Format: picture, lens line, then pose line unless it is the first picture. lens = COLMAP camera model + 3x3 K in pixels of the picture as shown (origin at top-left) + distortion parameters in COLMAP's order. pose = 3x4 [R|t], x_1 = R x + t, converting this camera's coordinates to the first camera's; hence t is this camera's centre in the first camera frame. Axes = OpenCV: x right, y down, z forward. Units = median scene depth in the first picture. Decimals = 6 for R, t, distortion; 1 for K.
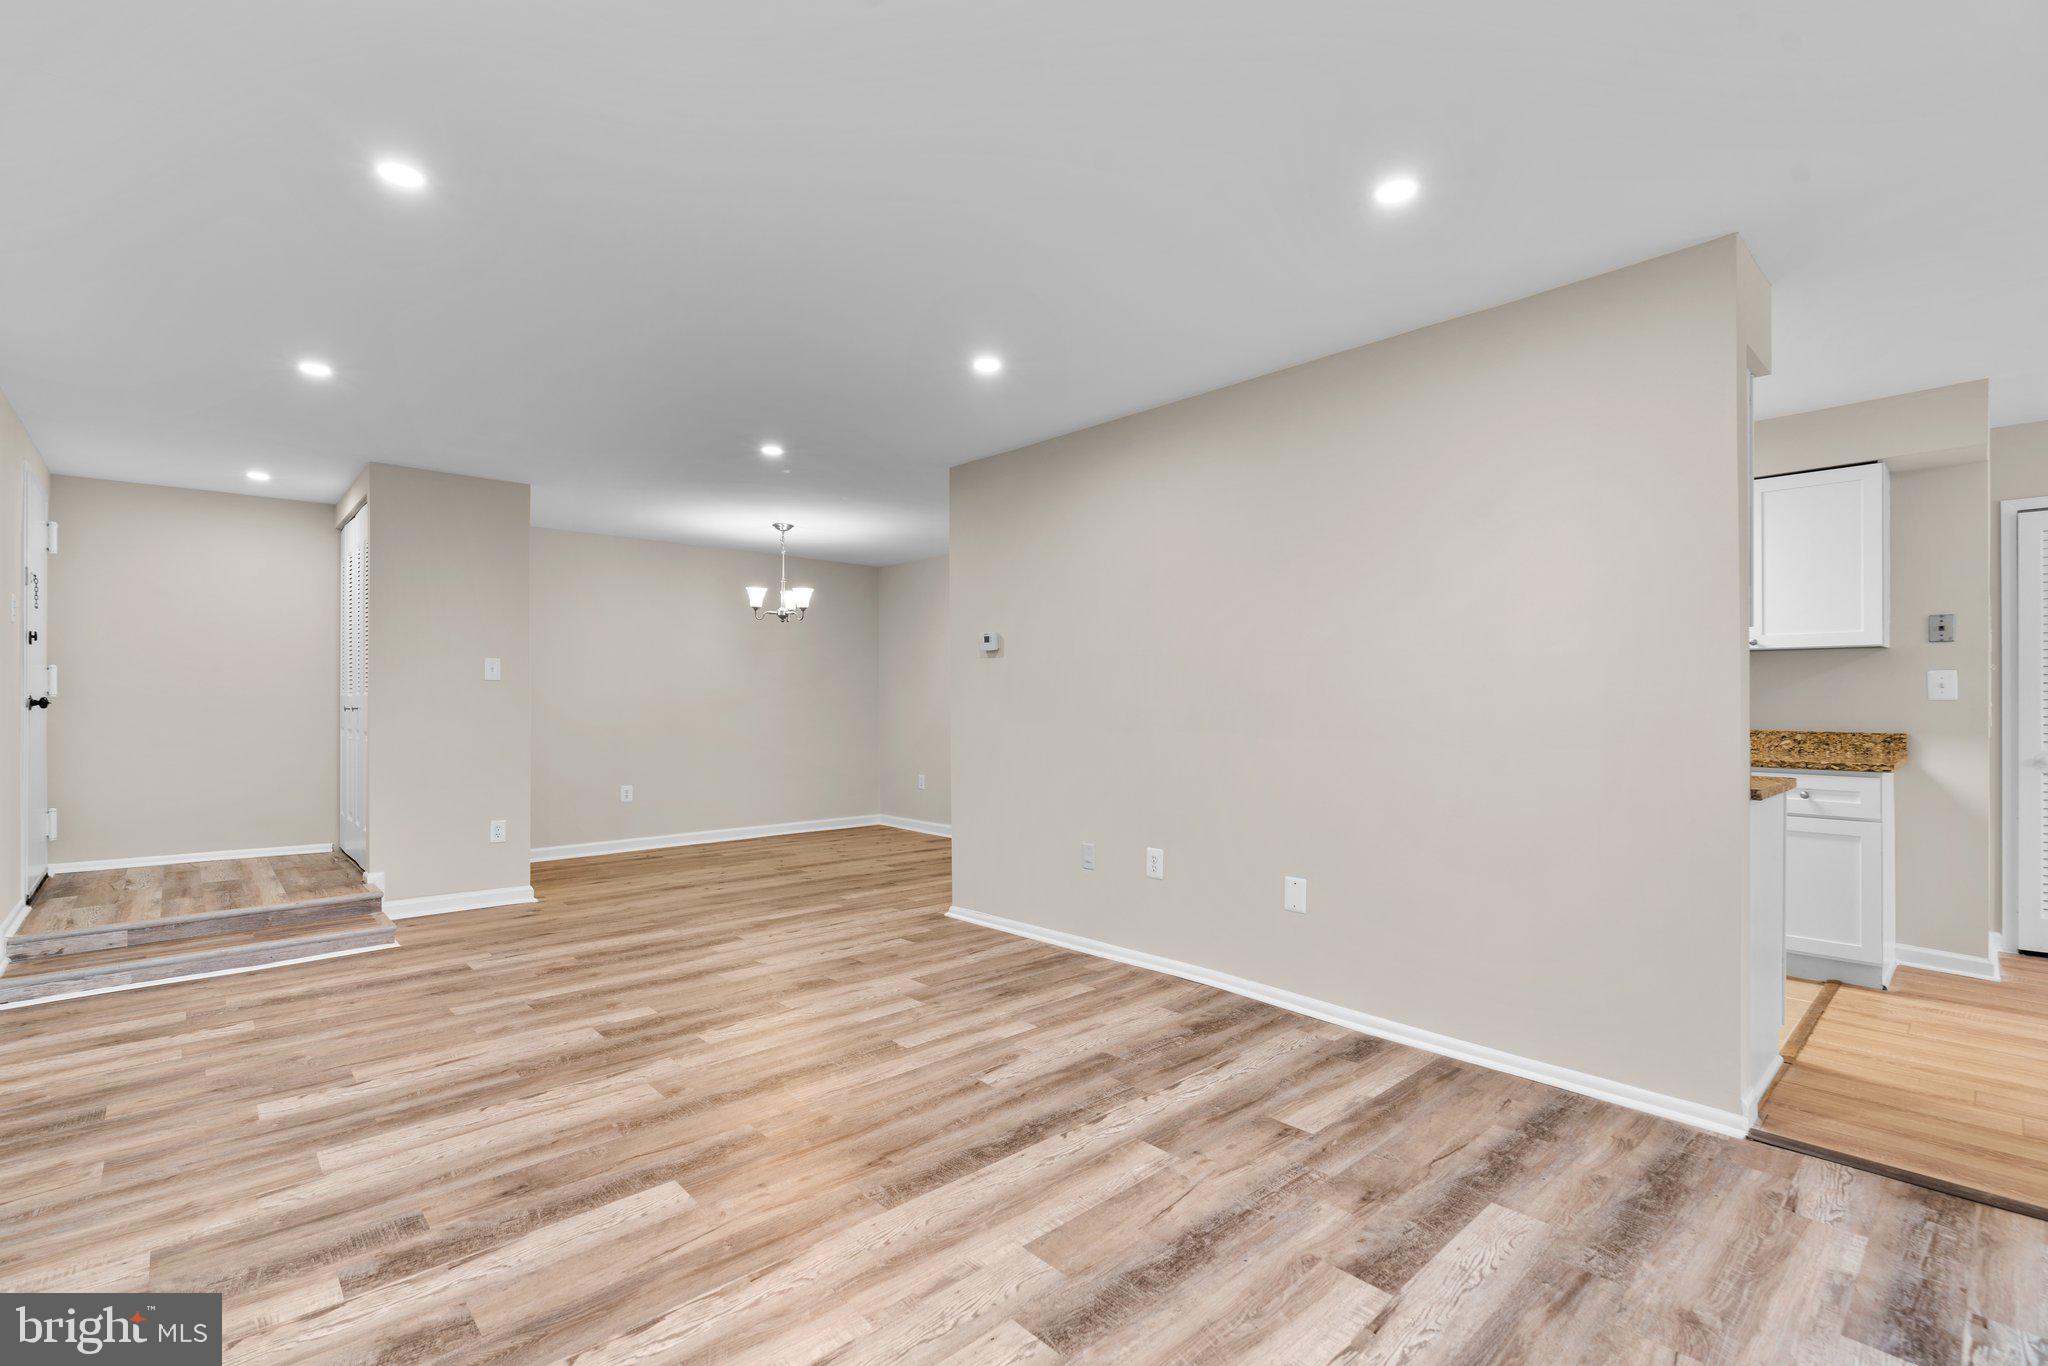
lens RADIAL K [[925.8, 0, 1024.6], [0, 925.8, 691.3], [0, 0, 1]] dist [-0.015635, 0.008891]
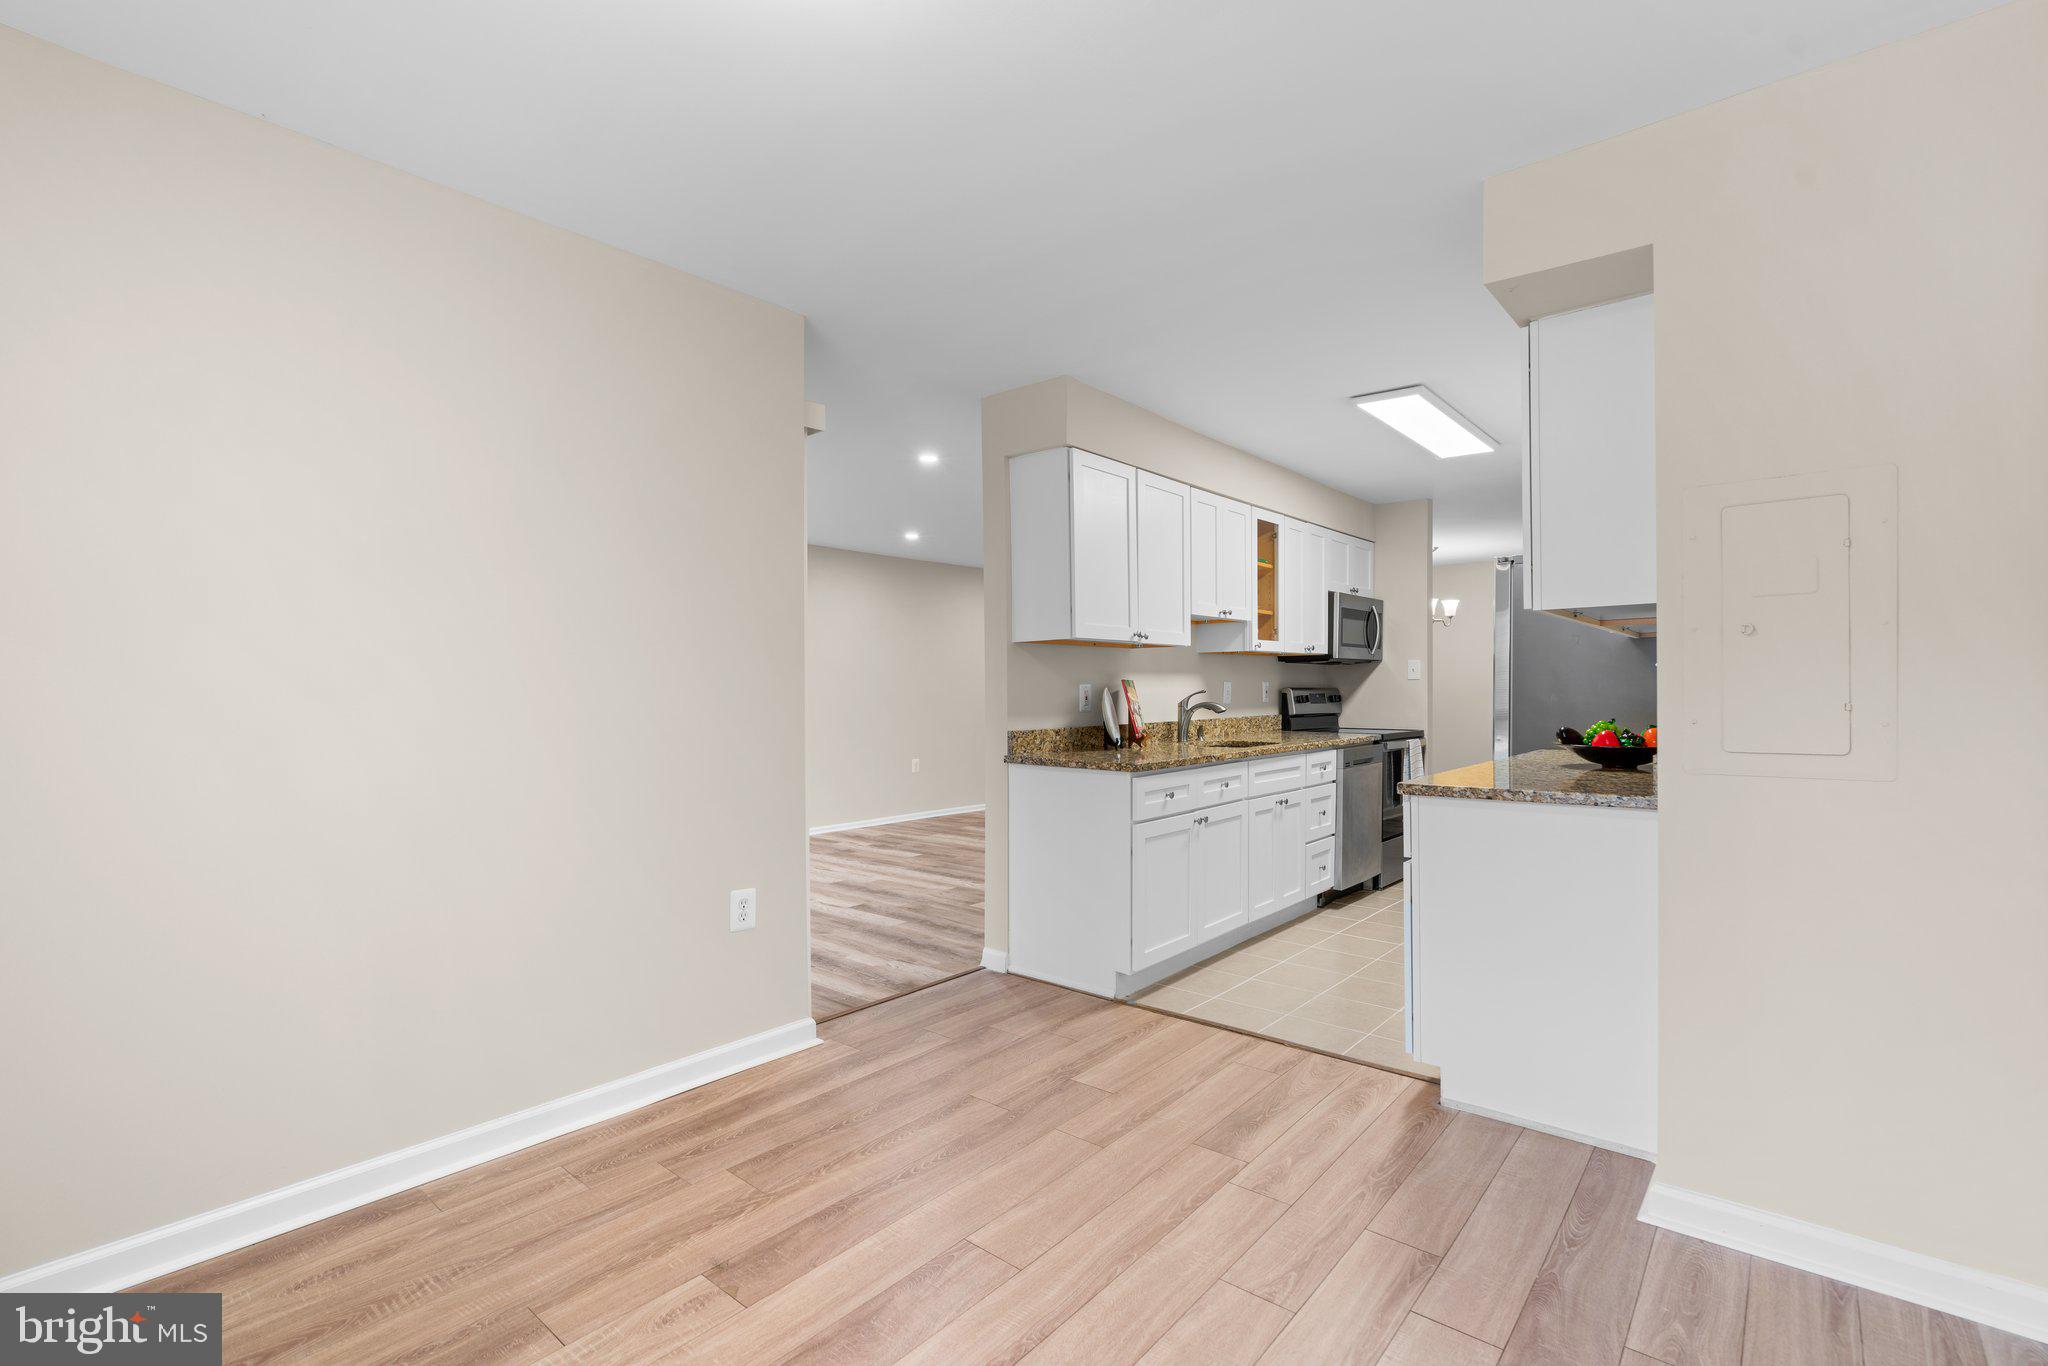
lens RADIAL K [[925.8, 0, 1024.6], [0, 925.8, 691.3], [0, 0, 1]] dist [-0.015635, 0.008891]
pose [[0.119936, 0.004138, -0.992773, 1.806371], [0.004974, 0.999976, 0.004769, 0.002494], [0.992769, -0.005510, 0.119913, 0.678654]]
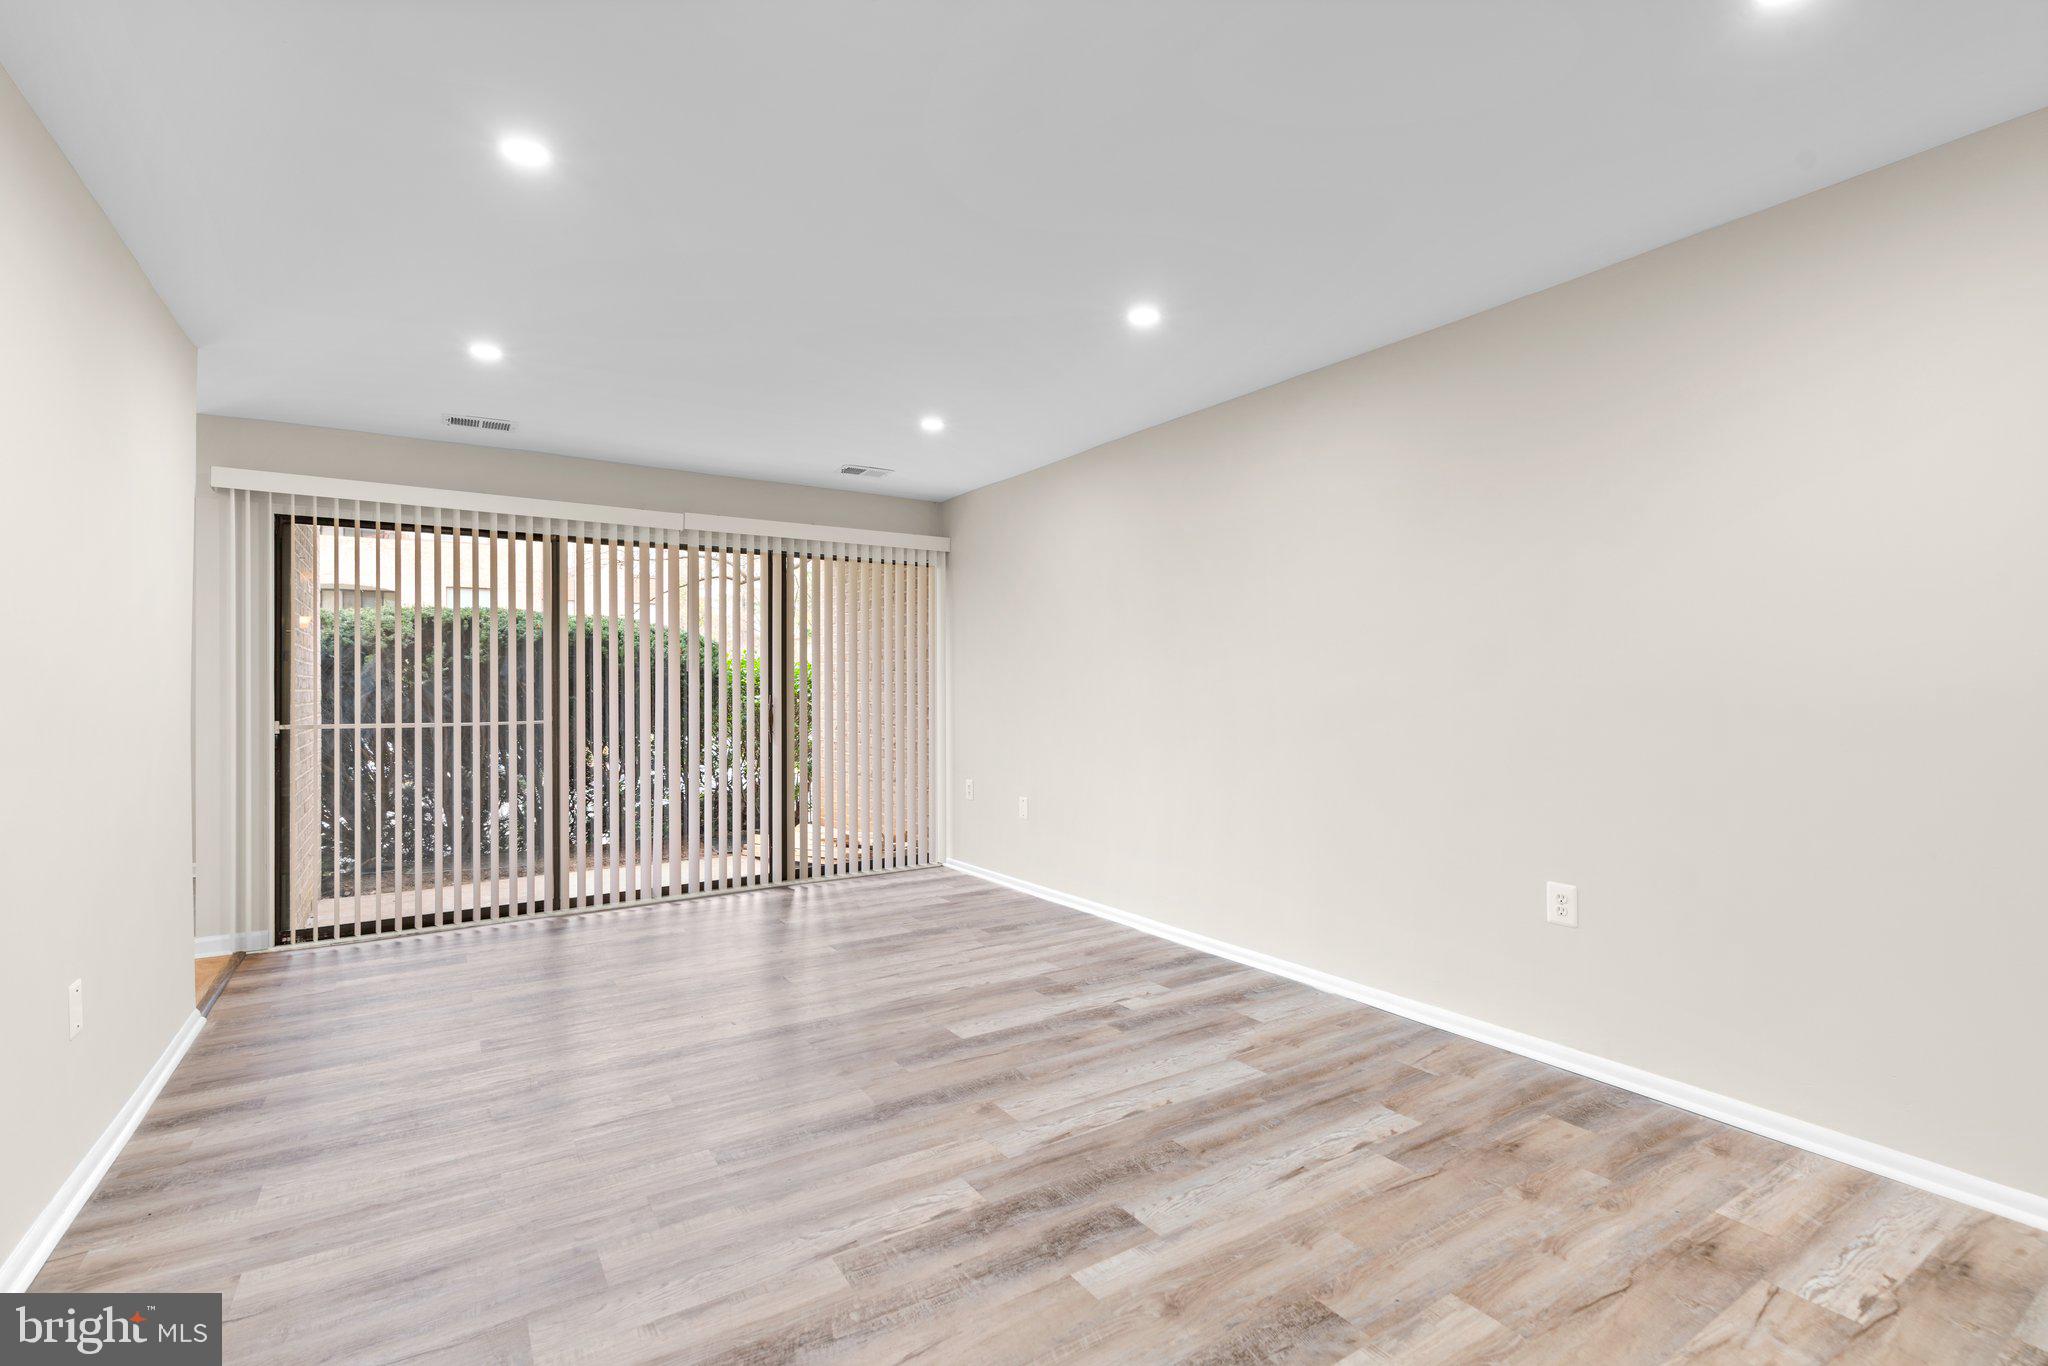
lens RADIAL K [[936.7, 0, 1032.0], [0, 936.7, 681.7], [0, 0, 1]] dist [-0.012436, 0.005718]
pose [[-0.986021, 0.010804, 0.166271, -0.502516], [0.009126, 0.999899, -0.010853, 0.009239], [-0.166371, -0.009184, -0.986020, 1.649922]]
